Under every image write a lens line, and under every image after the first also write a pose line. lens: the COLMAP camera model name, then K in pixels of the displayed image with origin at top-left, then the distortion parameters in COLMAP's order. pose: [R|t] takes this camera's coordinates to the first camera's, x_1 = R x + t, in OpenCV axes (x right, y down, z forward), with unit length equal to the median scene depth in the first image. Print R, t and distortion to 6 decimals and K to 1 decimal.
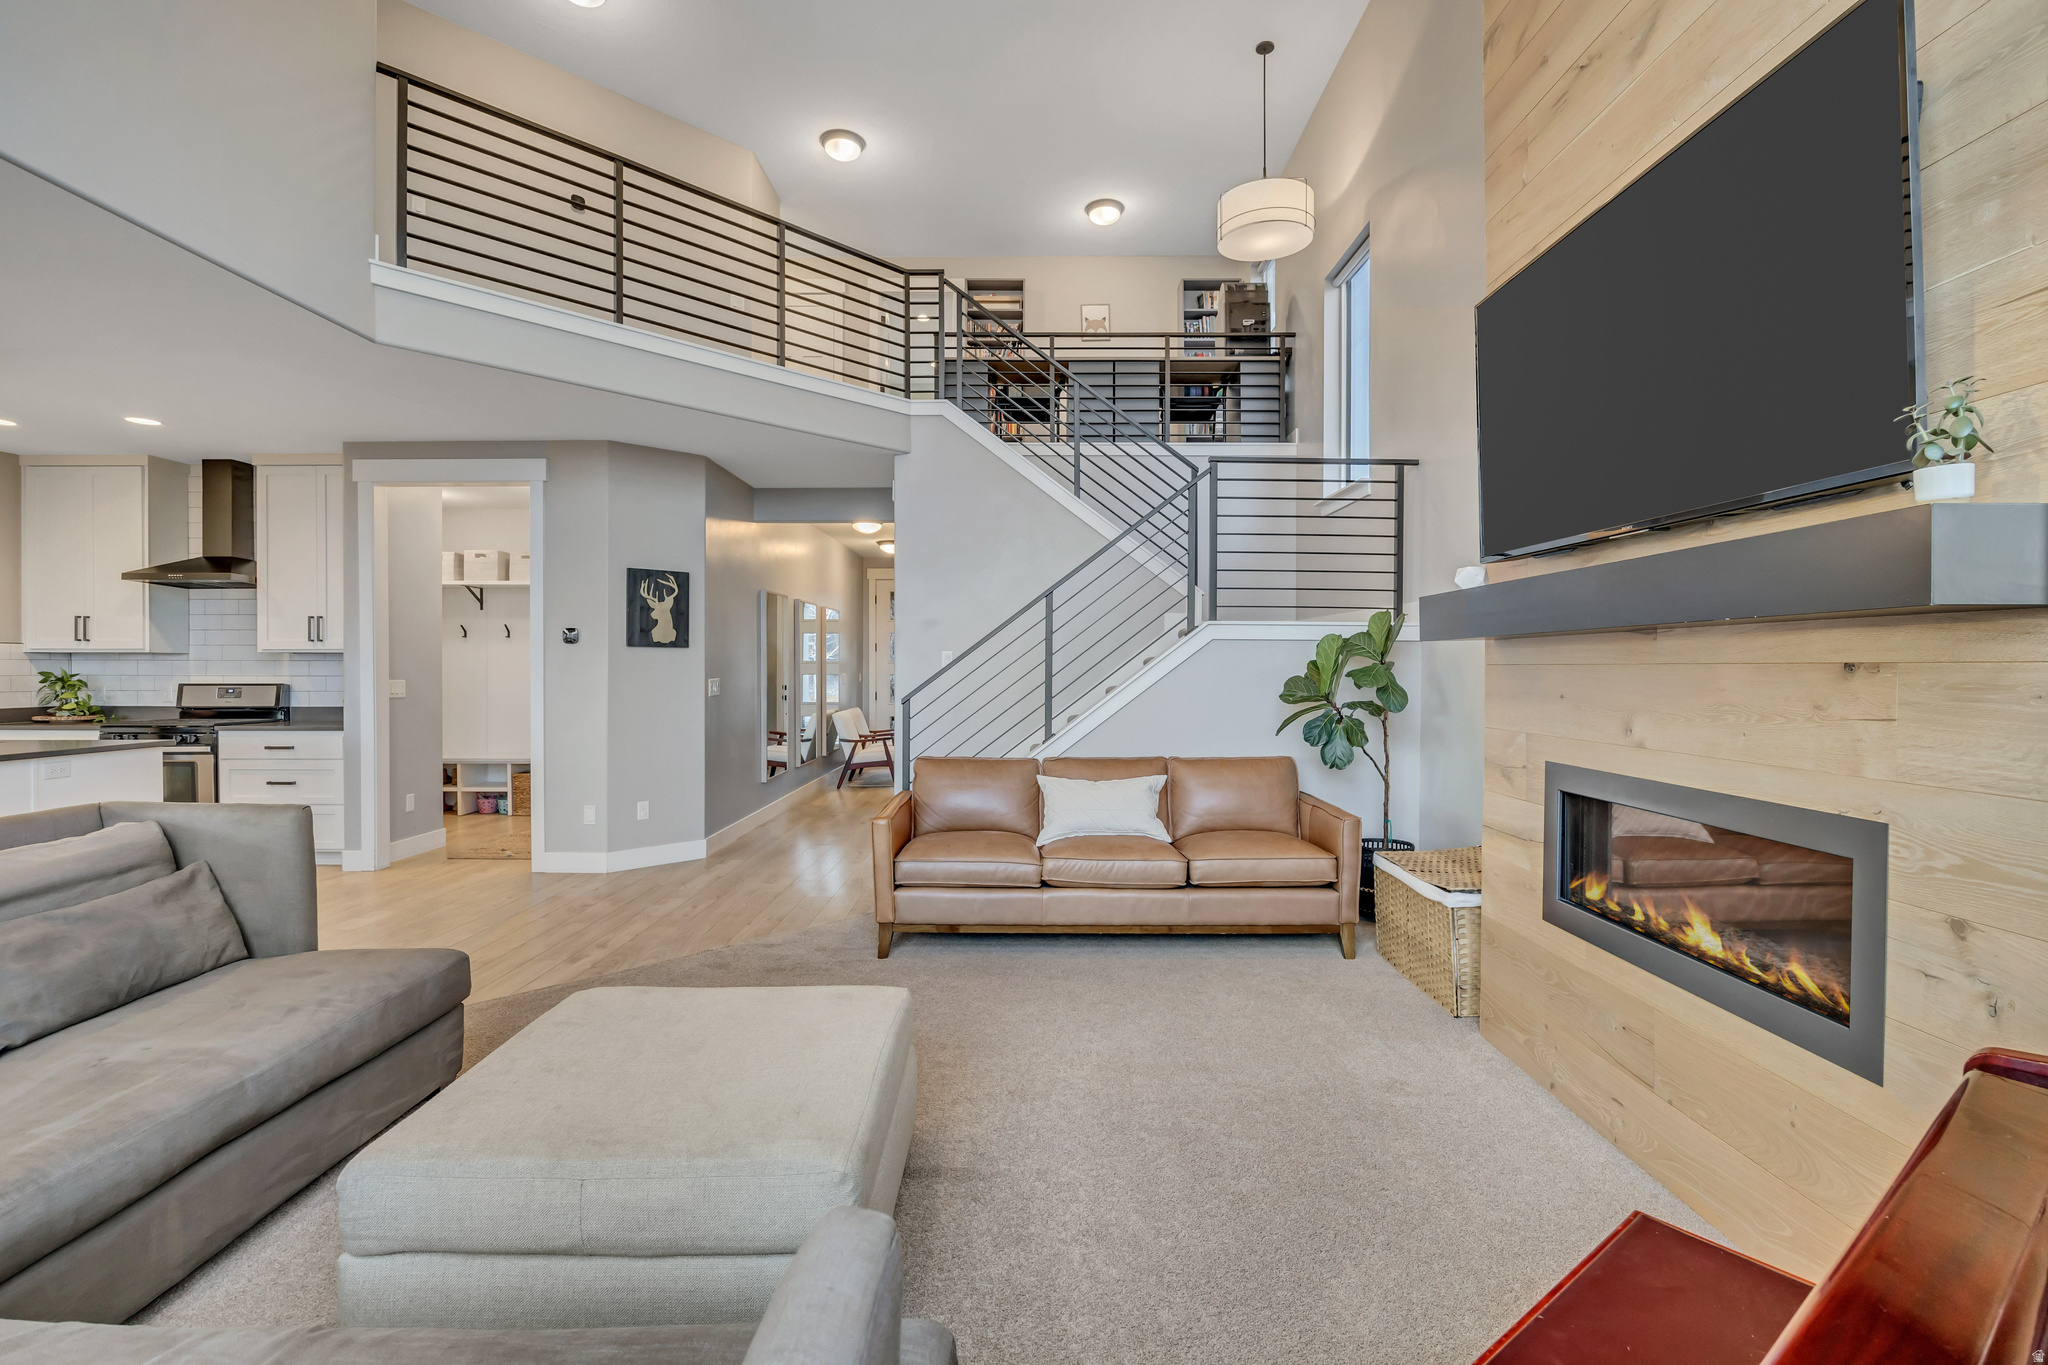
lens RADIAL K [[902.5, 0, 1027.4], [0, 902.5, 666.4], [0, 0, 1]] dist [0.001905, 0.000206]
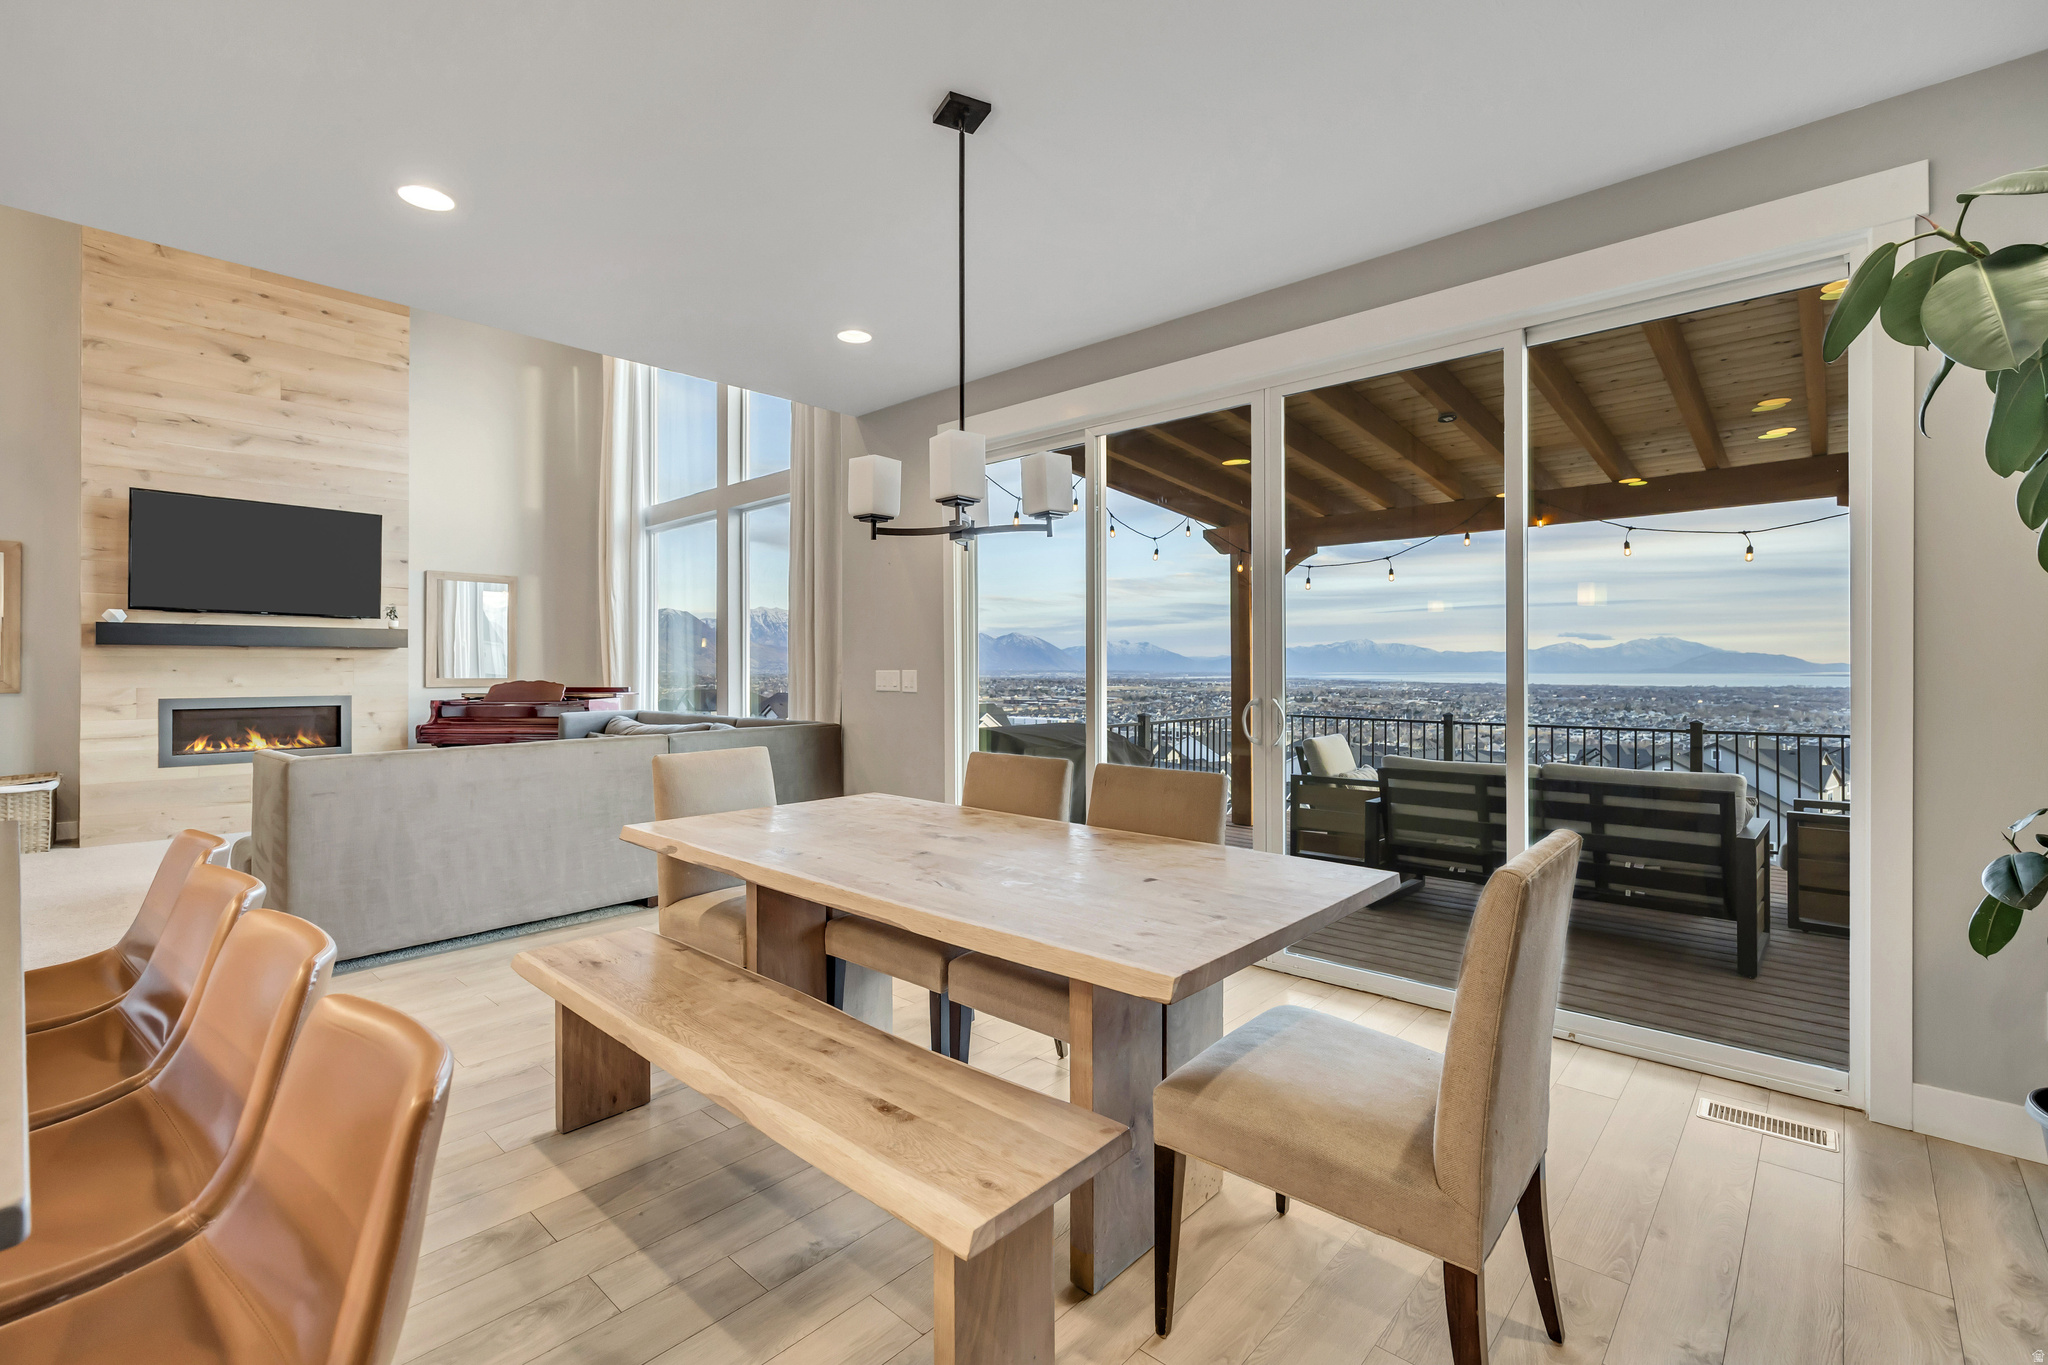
lens RADIAL K [[902.5, 0, 1027.4], [0, 902.5, 666.4], [0, 0, 1]] dist [0.001905, 0.000206]
pose [[-0.739746, -0.008780, 0.672829, -2.659286], [-0.004062, 0.999955, 0.008583, -0.007754], [-0.672874, 0.003617, -0.739749, 1.226901]]
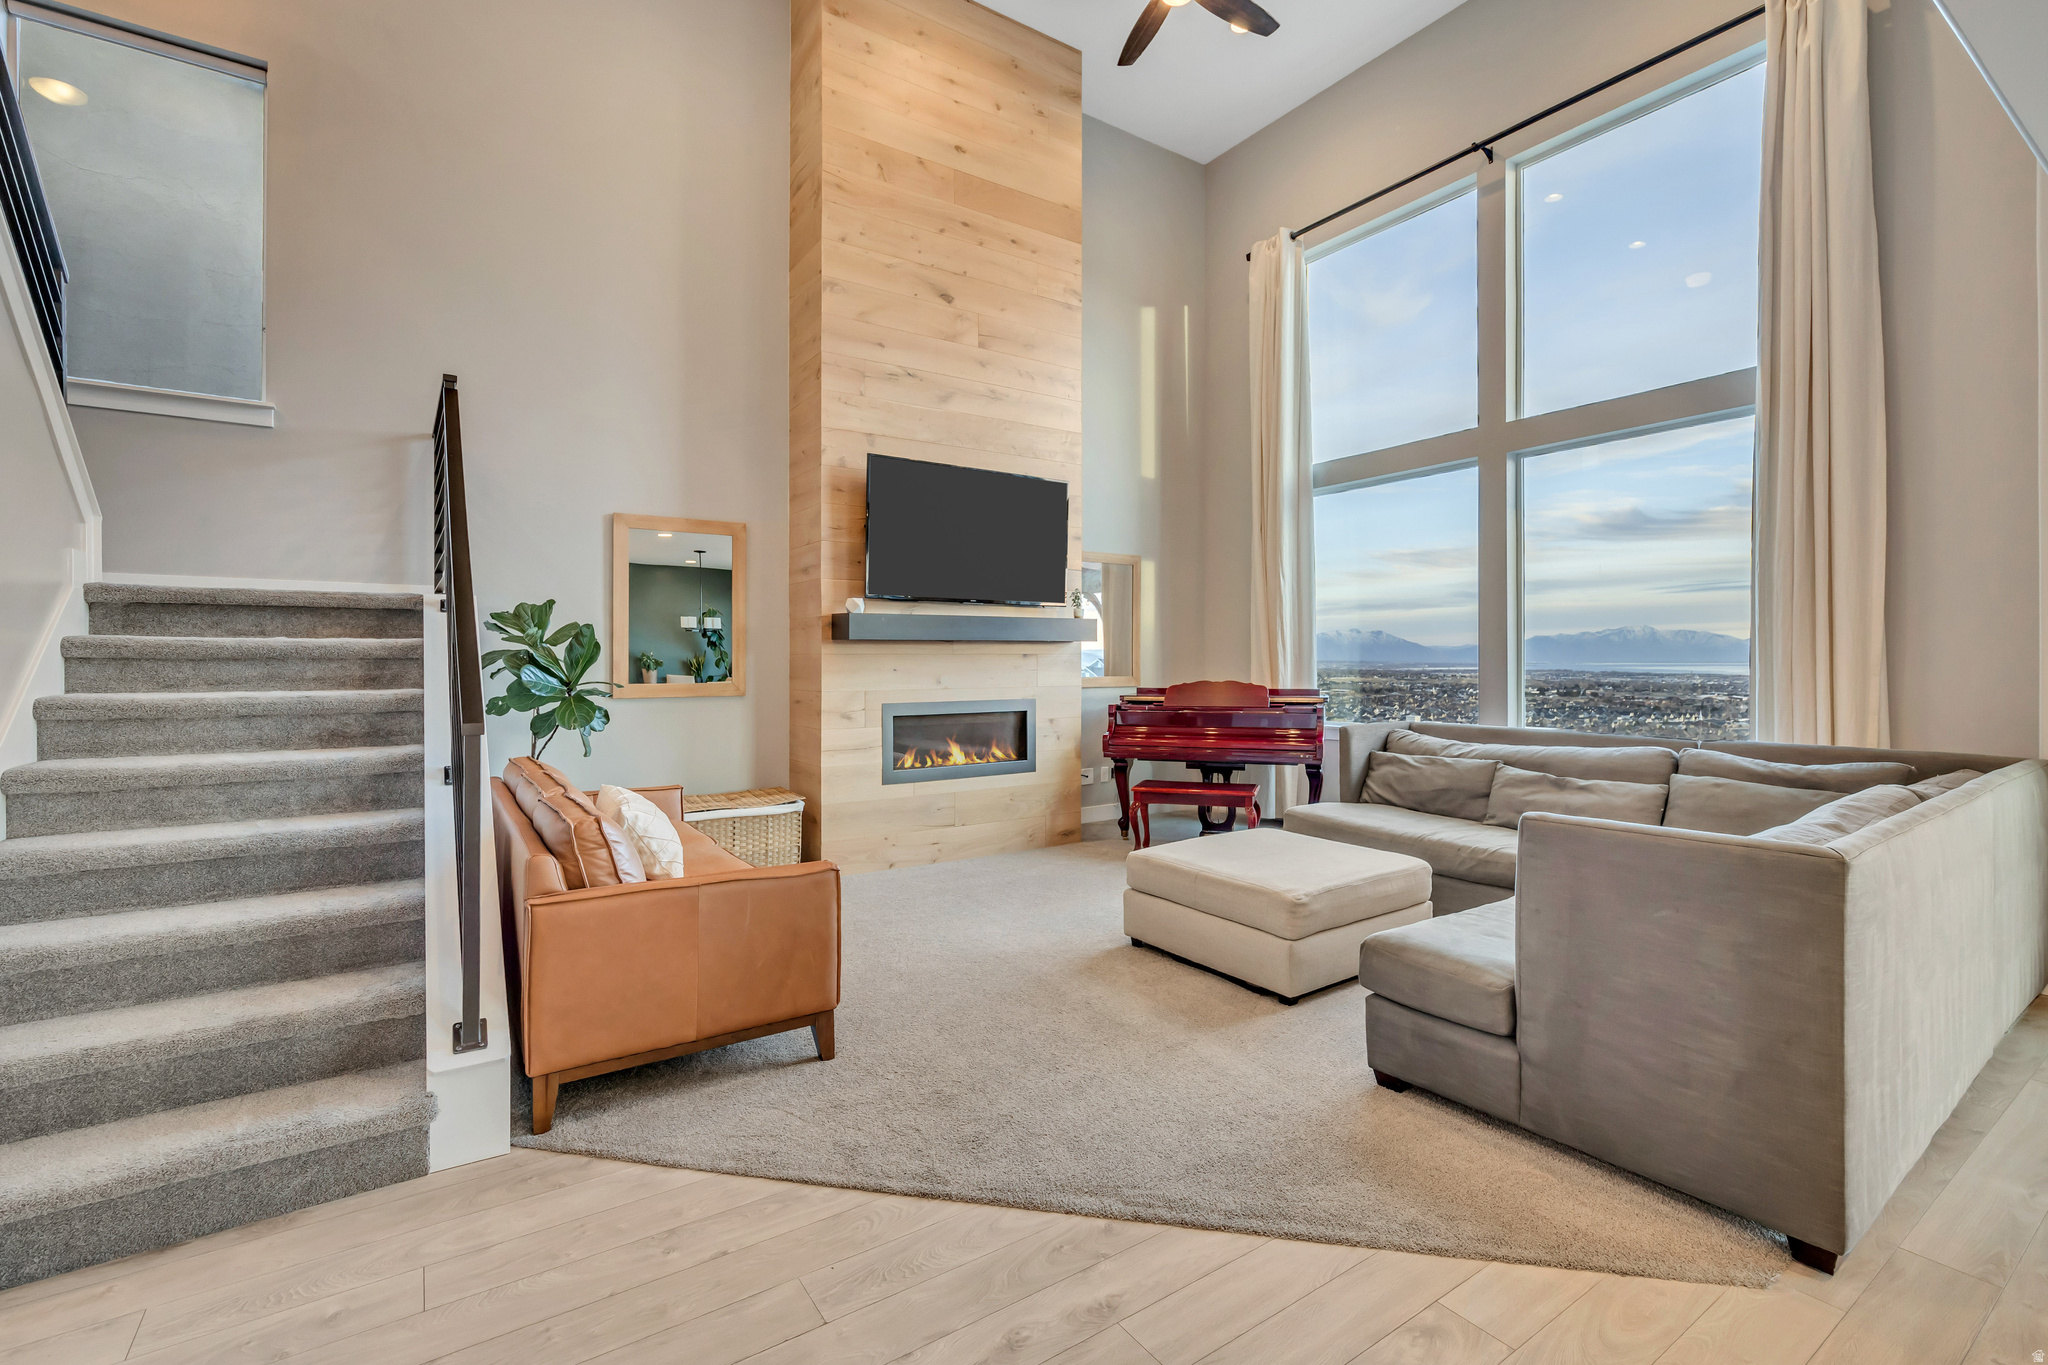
lens RADIAL K [[891.7, 0, 1022.0], [0, 891.7, 658.2], [0, 0, 1]] dist [-0.000206, -0.000056]
pose [[-0.553881, -0.008331, 0.832554, -1.218543], [0.000170, 0.999949, 0.010119, -0.013948], [-0.832596, 0.005746, -0.553851, 1.835288]]
